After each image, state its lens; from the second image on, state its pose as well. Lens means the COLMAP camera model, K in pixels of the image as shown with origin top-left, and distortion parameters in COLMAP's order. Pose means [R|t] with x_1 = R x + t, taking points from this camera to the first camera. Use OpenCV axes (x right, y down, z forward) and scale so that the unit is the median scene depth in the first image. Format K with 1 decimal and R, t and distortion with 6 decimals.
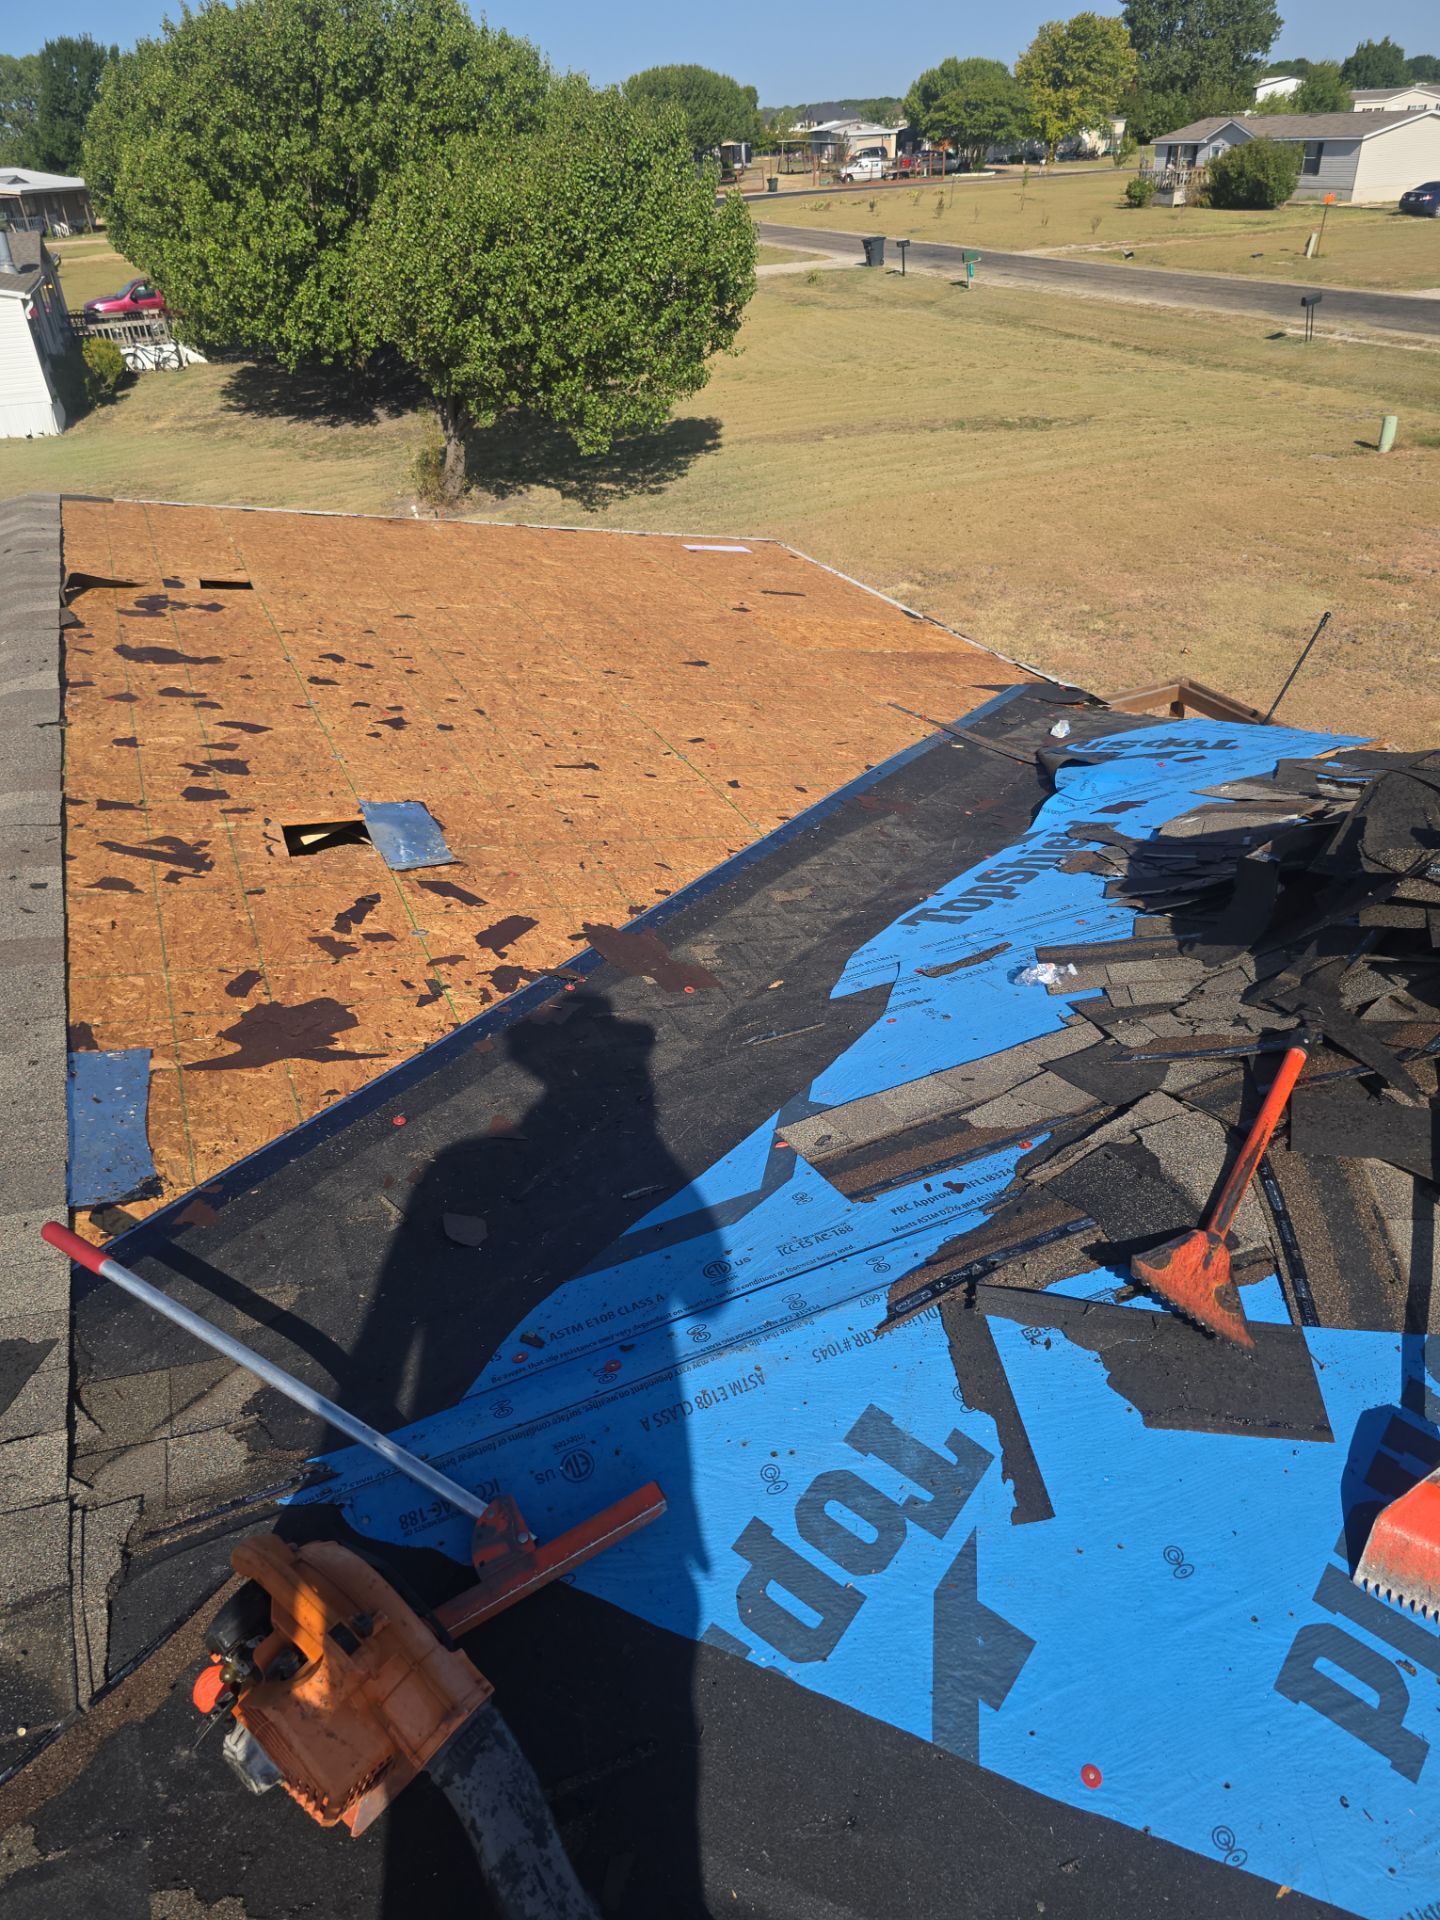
lens RADIAL K [[1307.4, 0, 720.0], [0, 1307.4, 960.0], [0, 0, 1]] dist [0.019915, -0.040429]
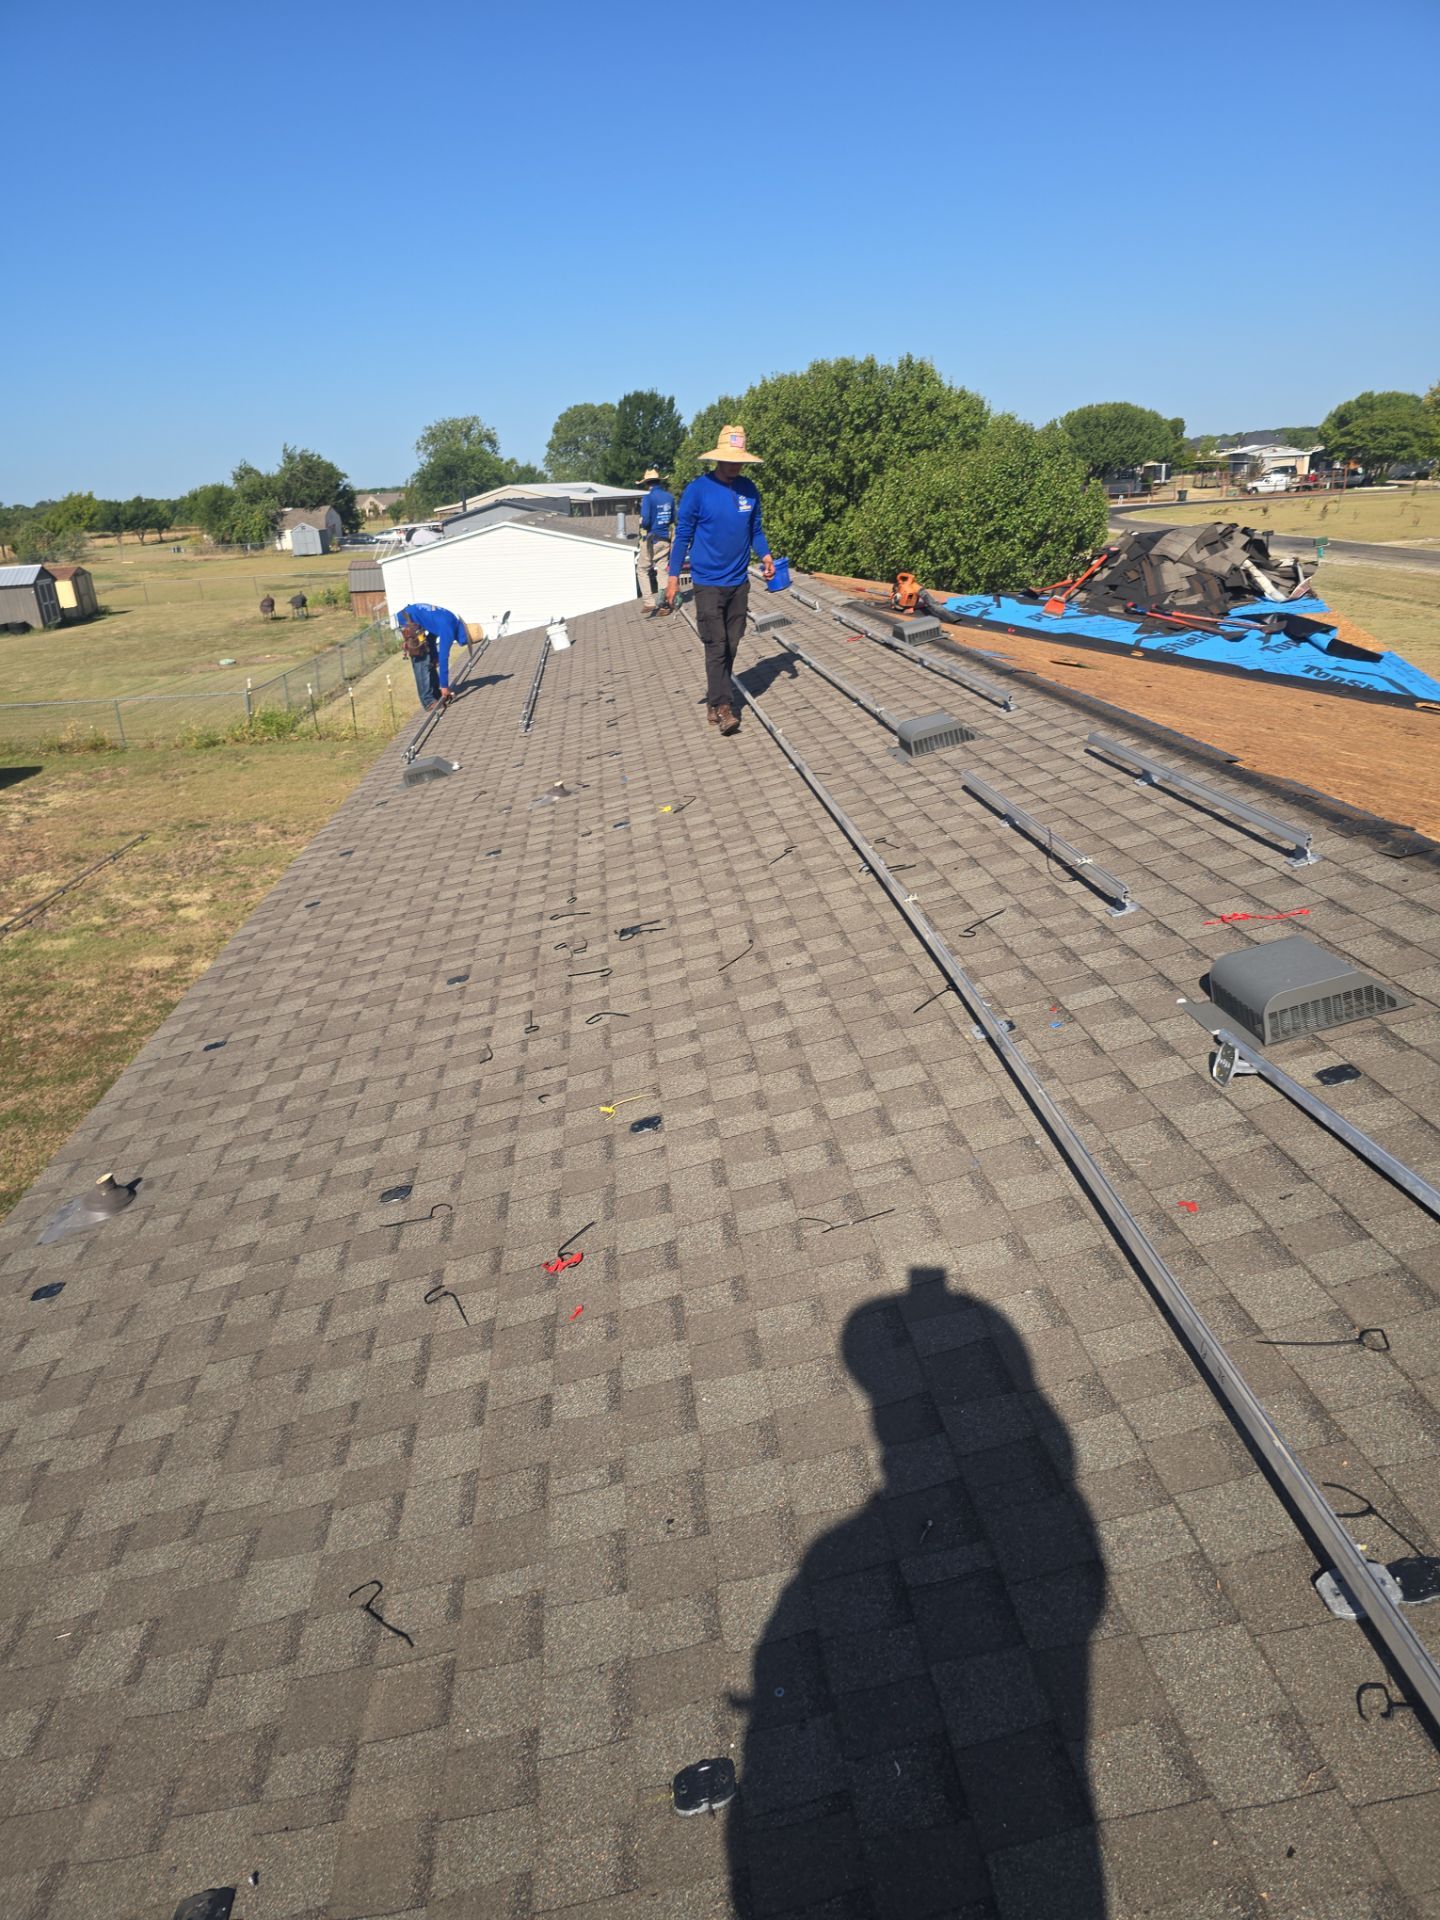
lens RADIAL K [[1145.6, 0, 732.6], [0, 1145.6, 961.4], [0, 0, 1]] dist [0.001074, -0.025311]
pose [[0.950240, 0.113866, -0.289963, 0.044078], [-0.155545, 0.979895, -0.124944, 0.160626], [0.269907, 0.163830, 0.948847, -0.240160]]
